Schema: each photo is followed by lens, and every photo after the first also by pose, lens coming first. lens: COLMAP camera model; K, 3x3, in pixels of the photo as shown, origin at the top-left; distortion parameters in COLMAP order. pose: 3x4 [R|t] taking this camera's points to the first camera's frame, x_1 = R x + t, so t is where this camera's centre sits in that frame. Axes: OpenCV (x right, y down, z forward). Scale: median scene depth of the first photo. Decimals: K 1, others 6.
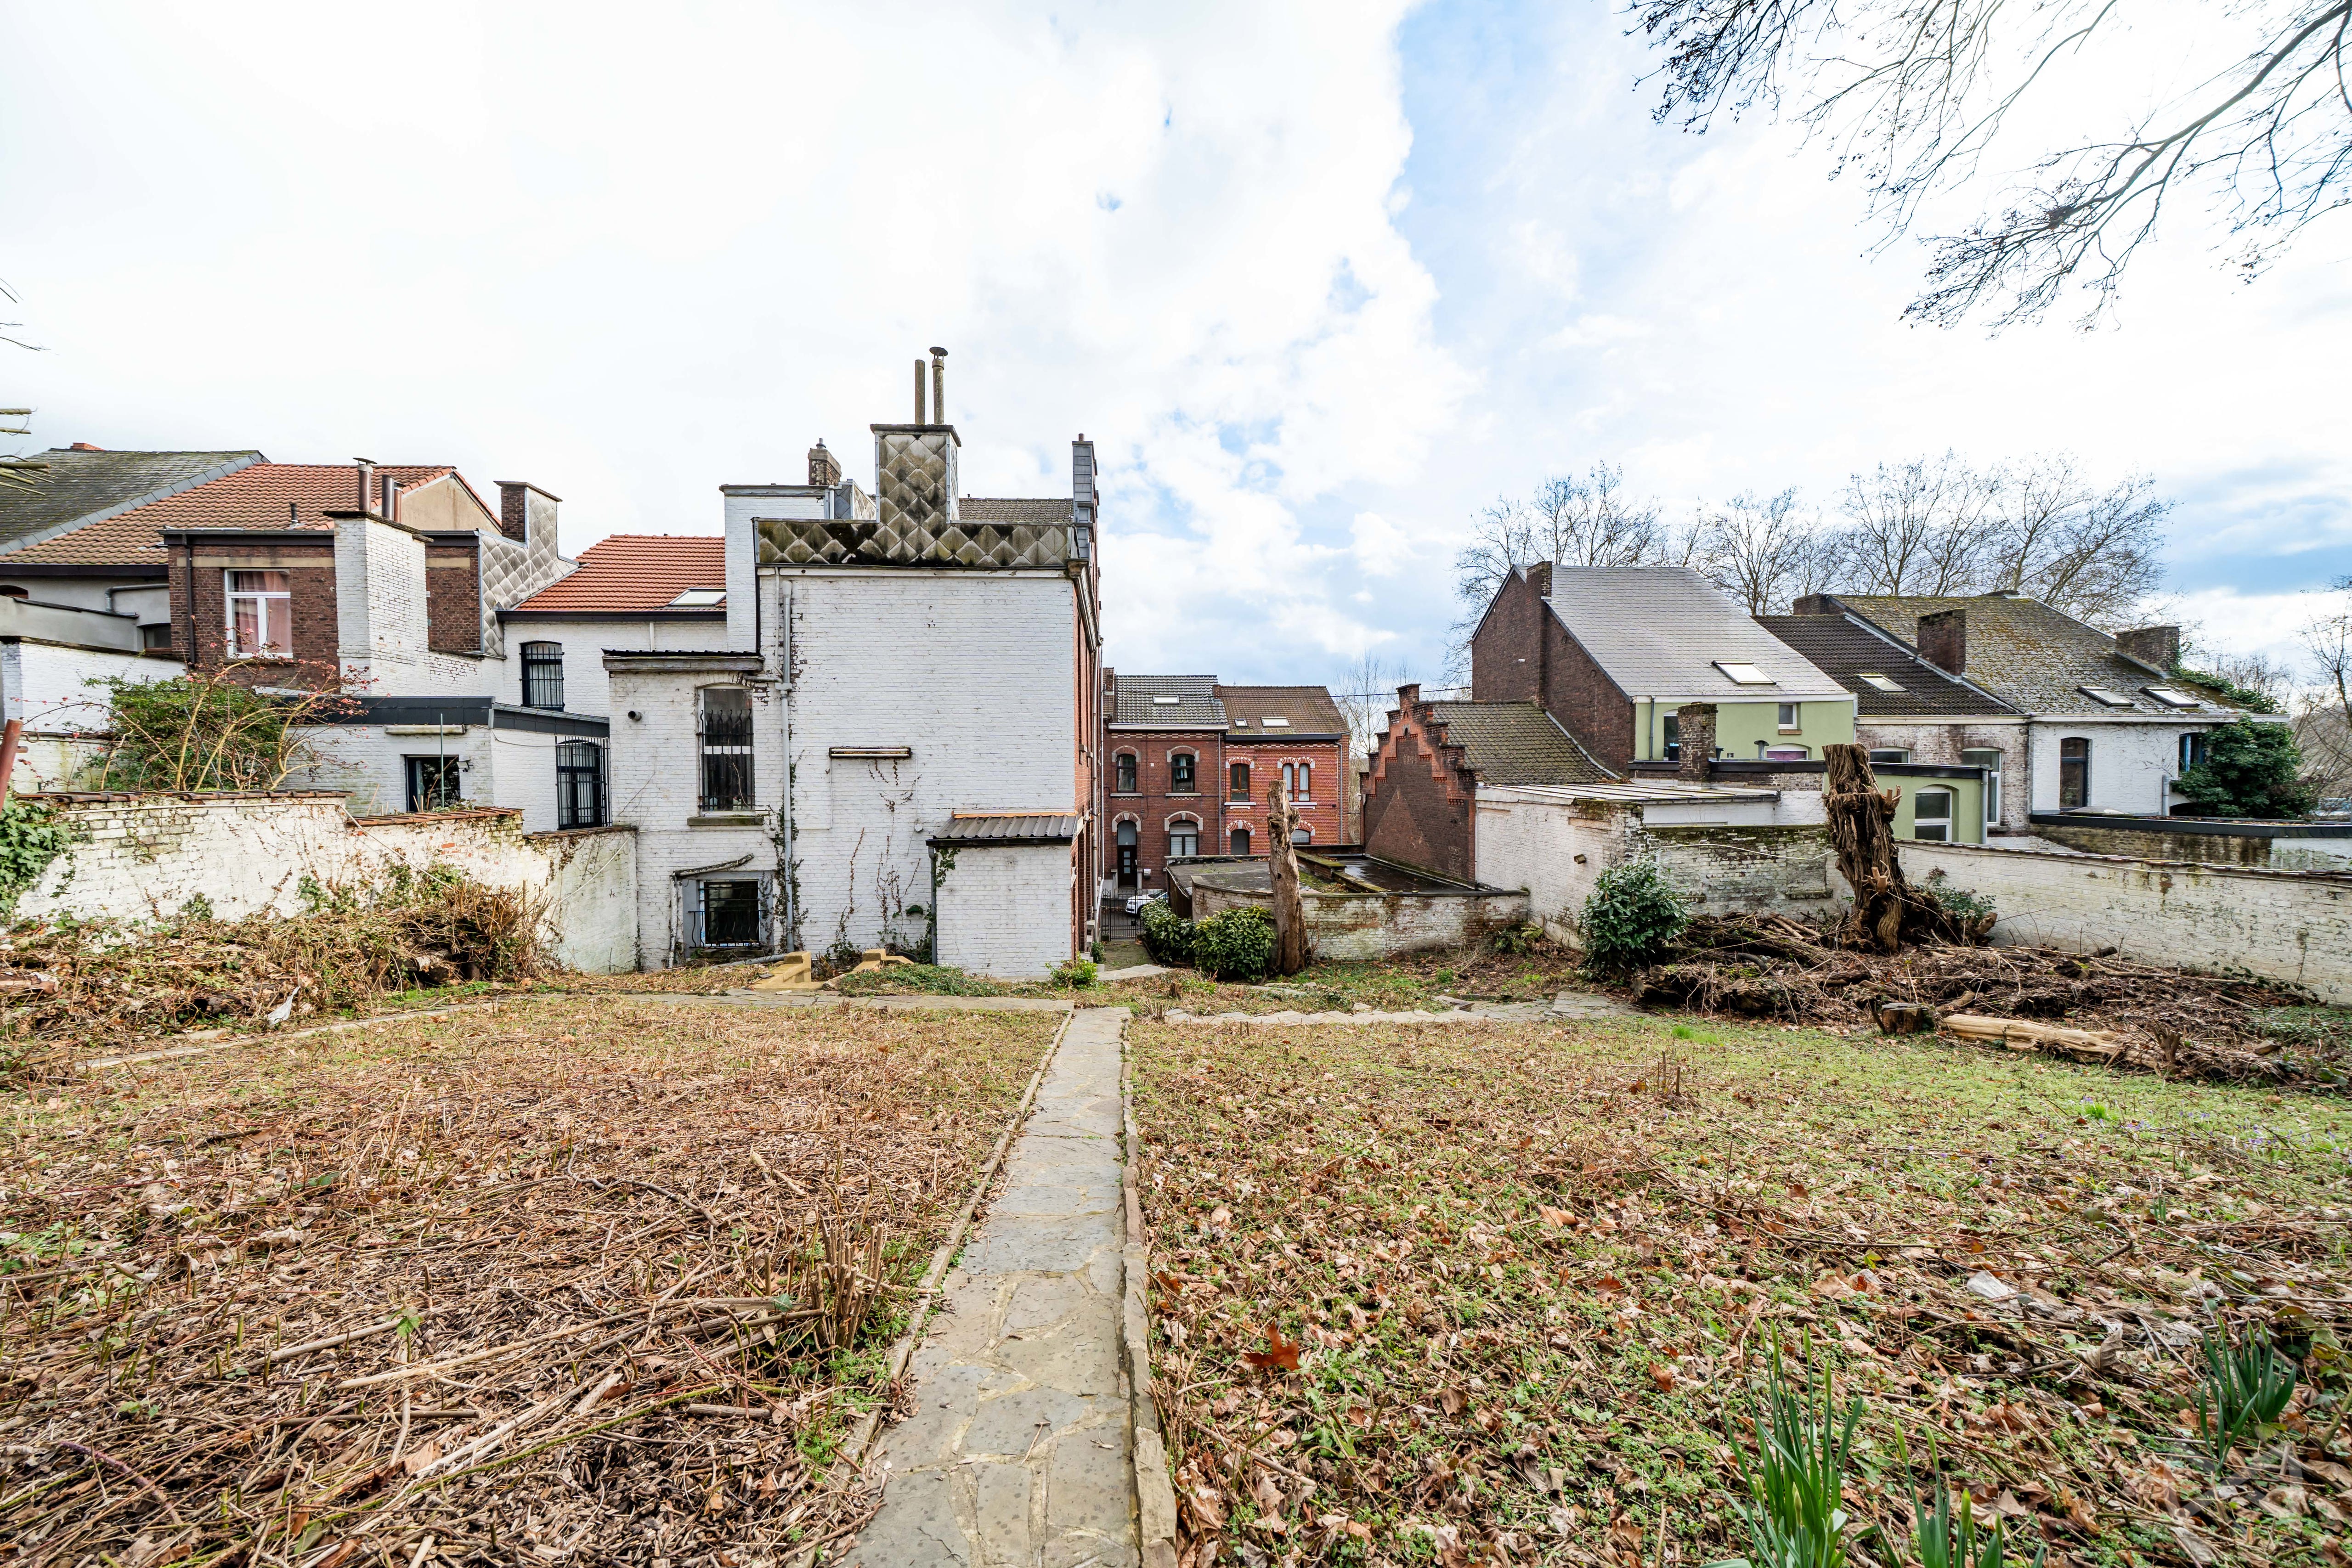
lens RADIAL K [[805.8, 0, 1173.9], [0, 805.8, 793.6], [0, 0, 1]] dist [-0.001199, -0.000087]
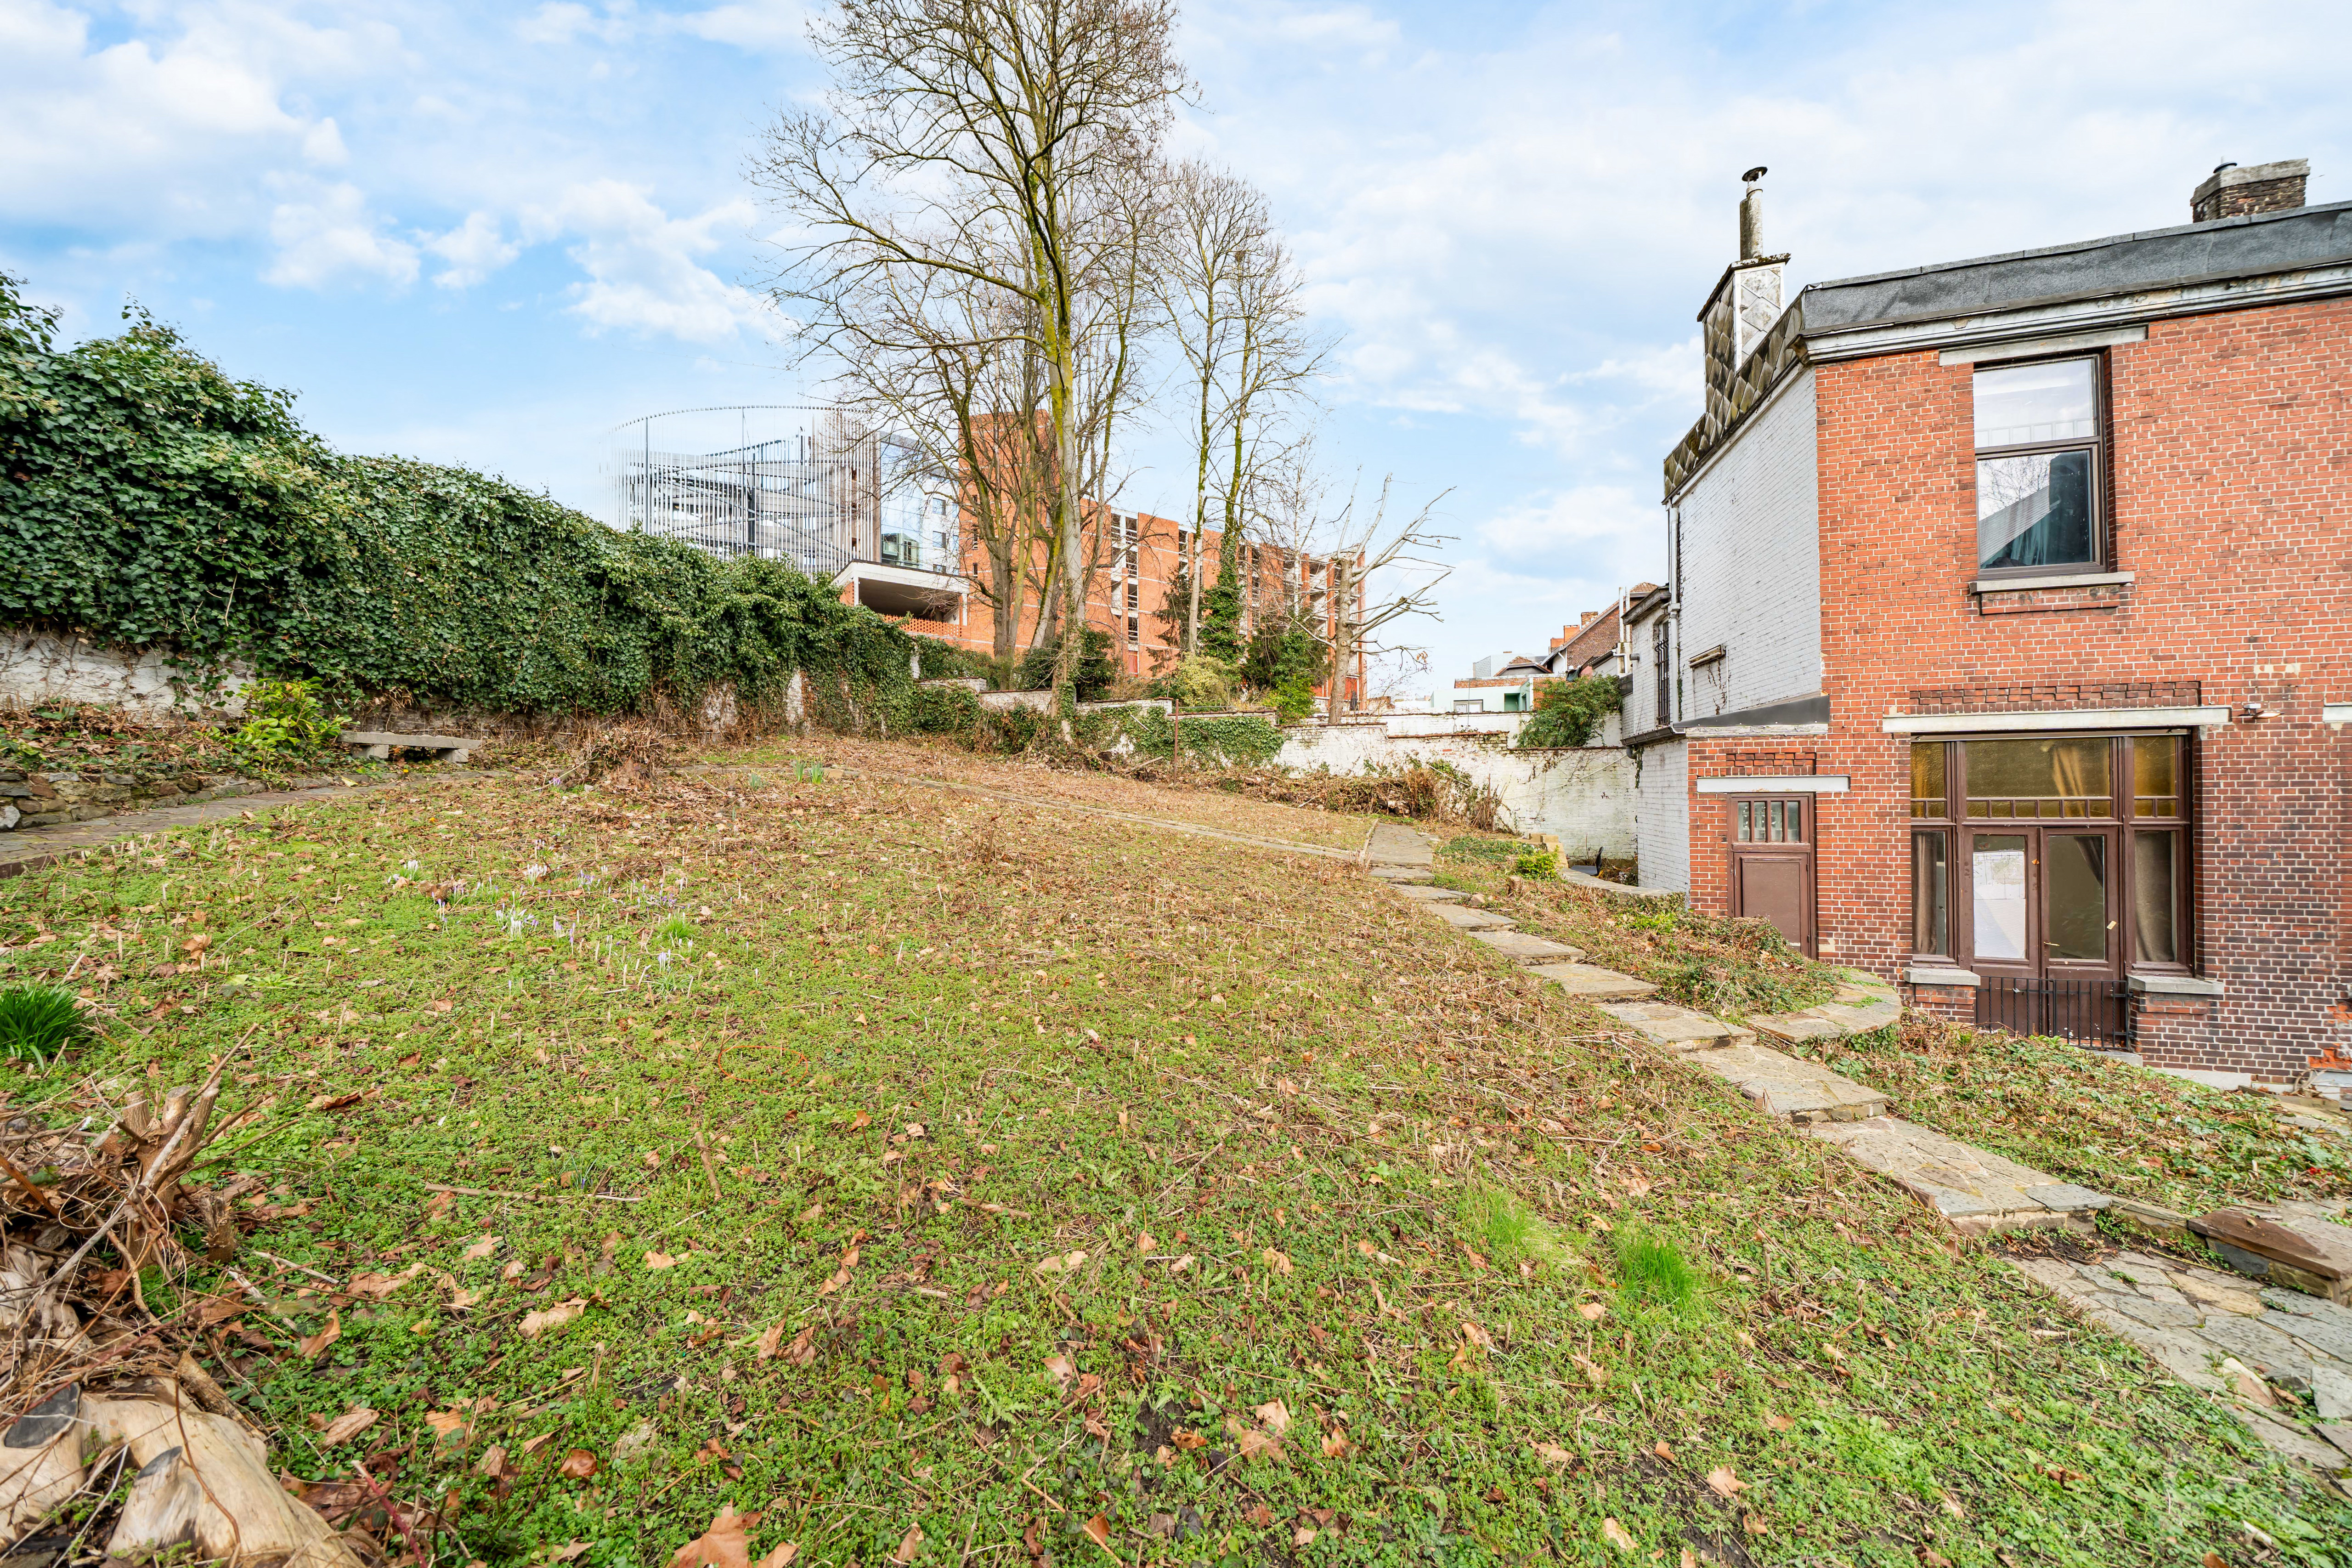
lens RADIAL K [[797.0, 0, 1172.8], [0, 797.0, 791.8], [0, 0, 1]] dist [-0.001643, -0.000197]
pose [[-0.331298, 0.004325, -0.943516, 0.725576], [-0.008302, 0.999937, 0.007499, 0.107334], [0.943490, 0.010317, -0.331242, 0.720373]]
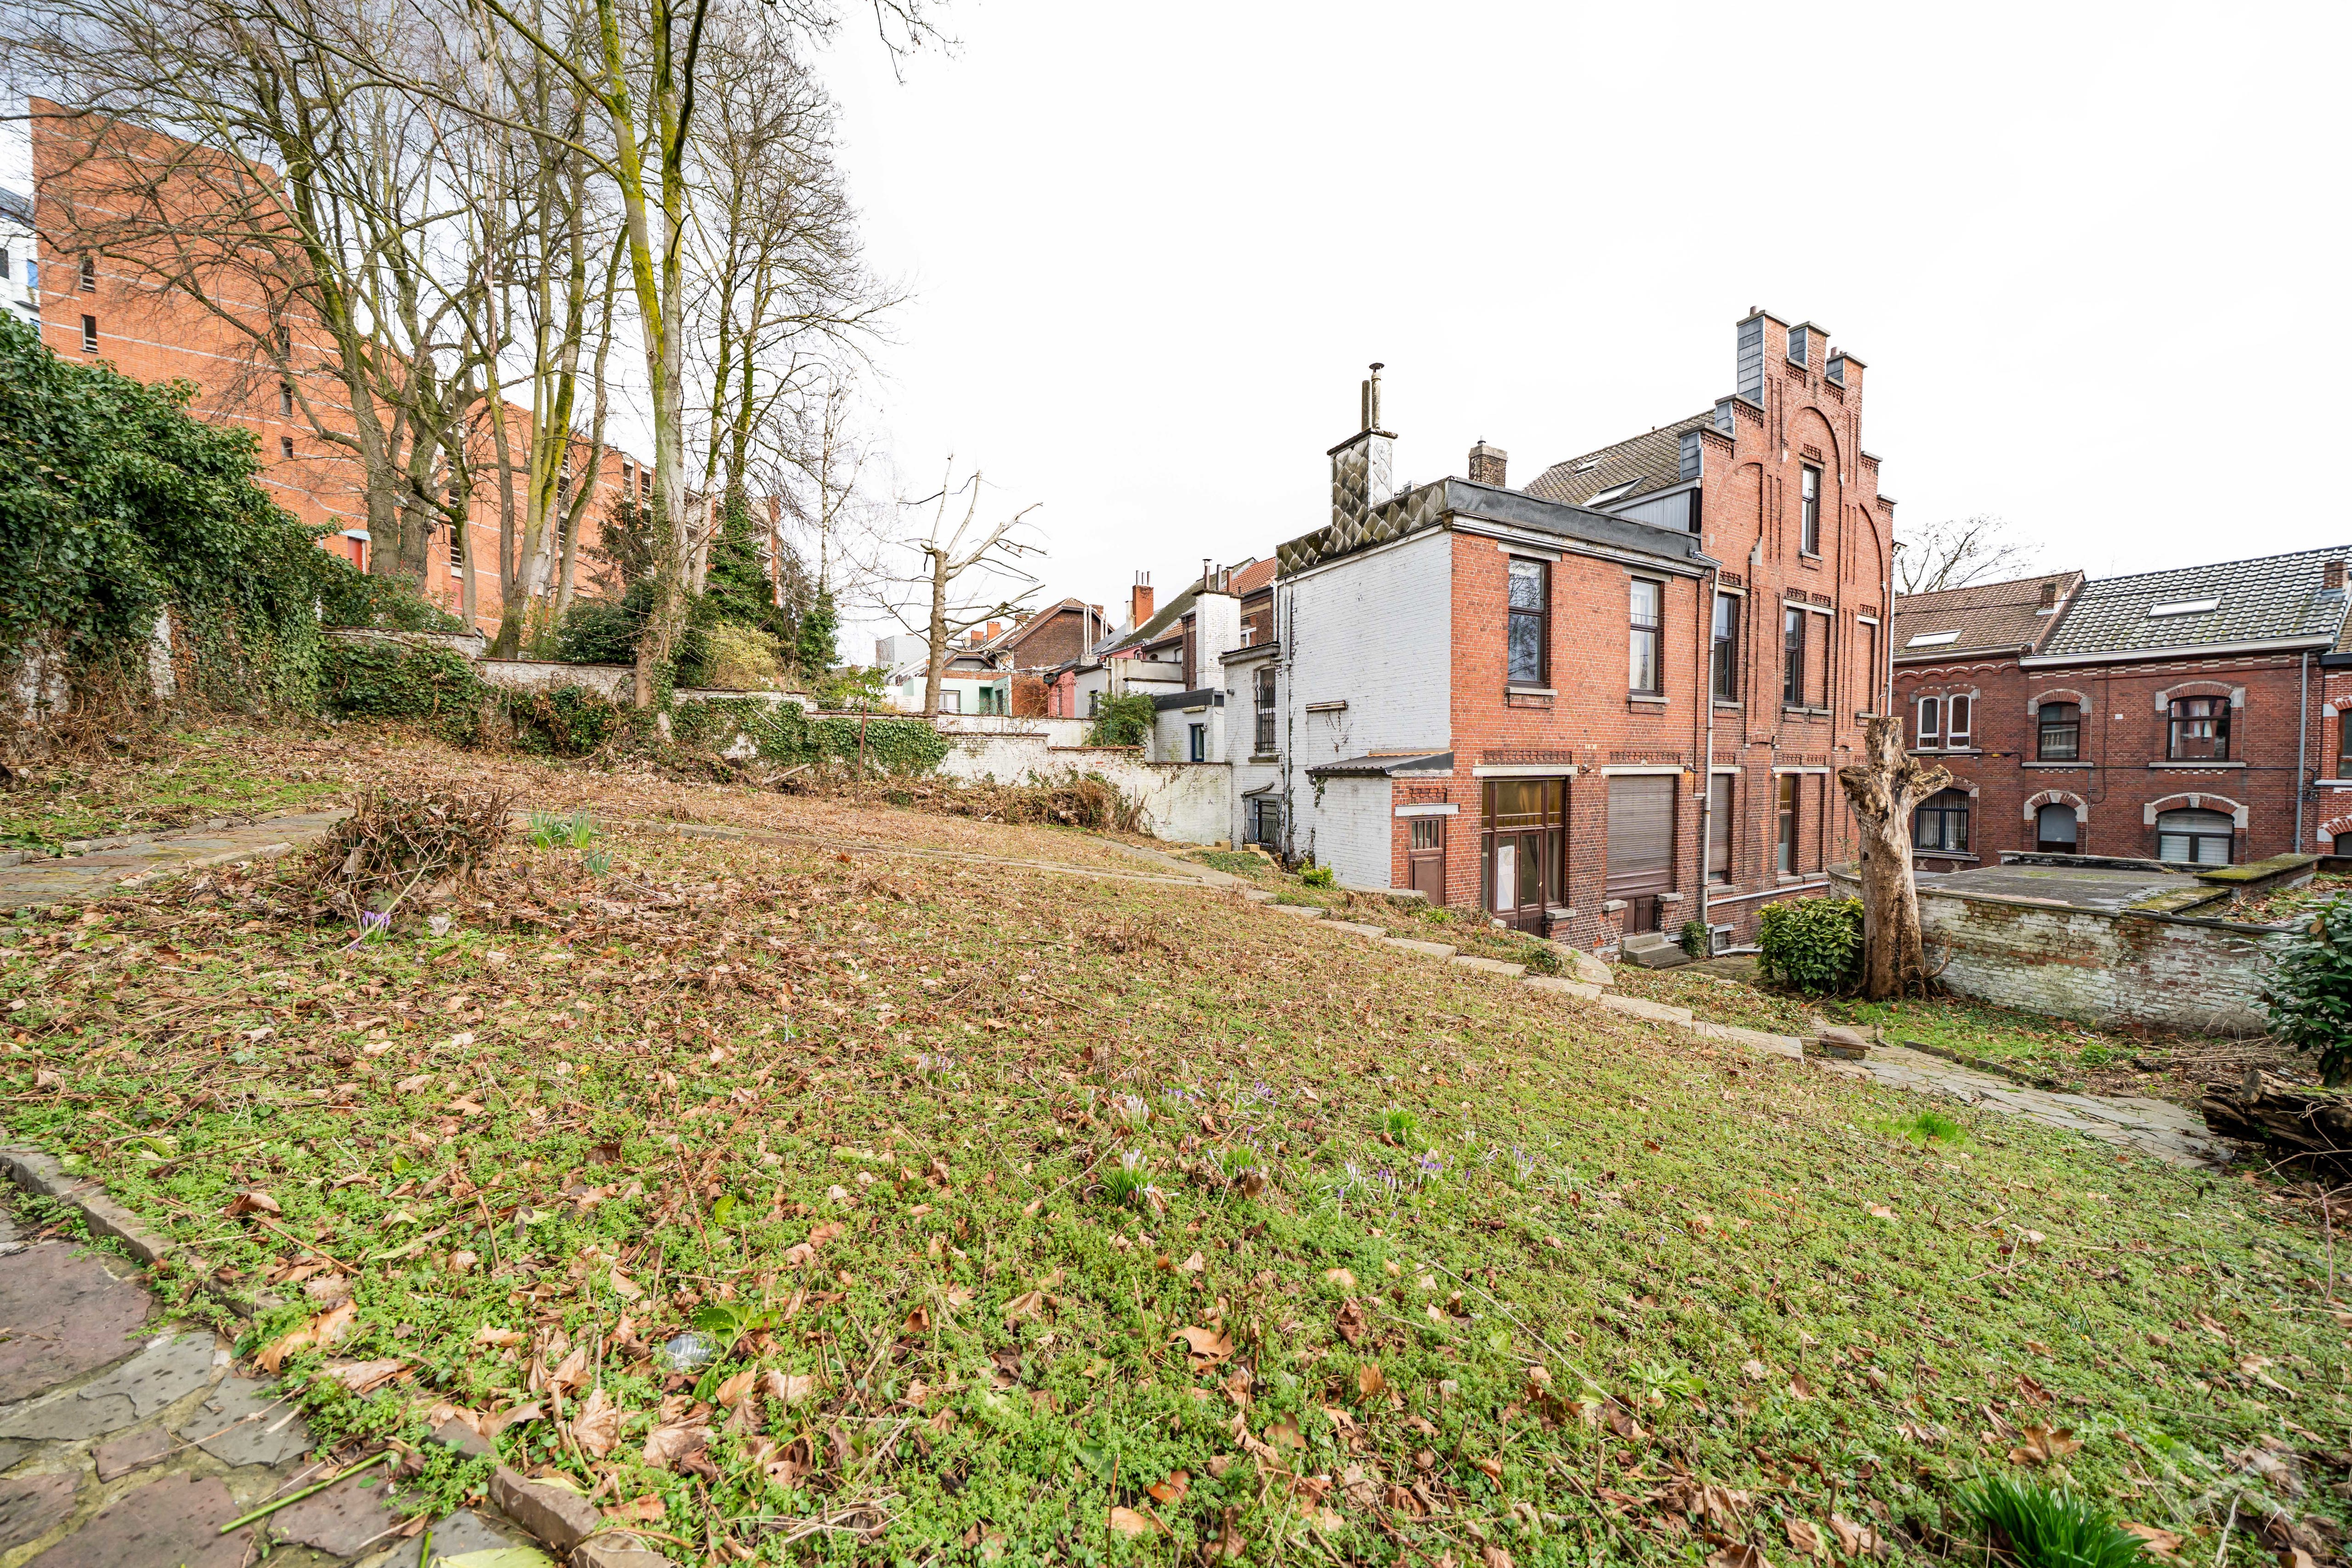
lens RADIAL K [[797.0, 0, 1172.8], [0, 797.0, 791.8], [0, 0, 1]] dist [-0.001643, -0.000197]
pose [[0.419621, 0.036685, -0.906958, 0.689587], [-0.018532, 0.999321, 0.031847, 0.050361], [0.907510, 0.003444, 0.420016, 0.238826]]
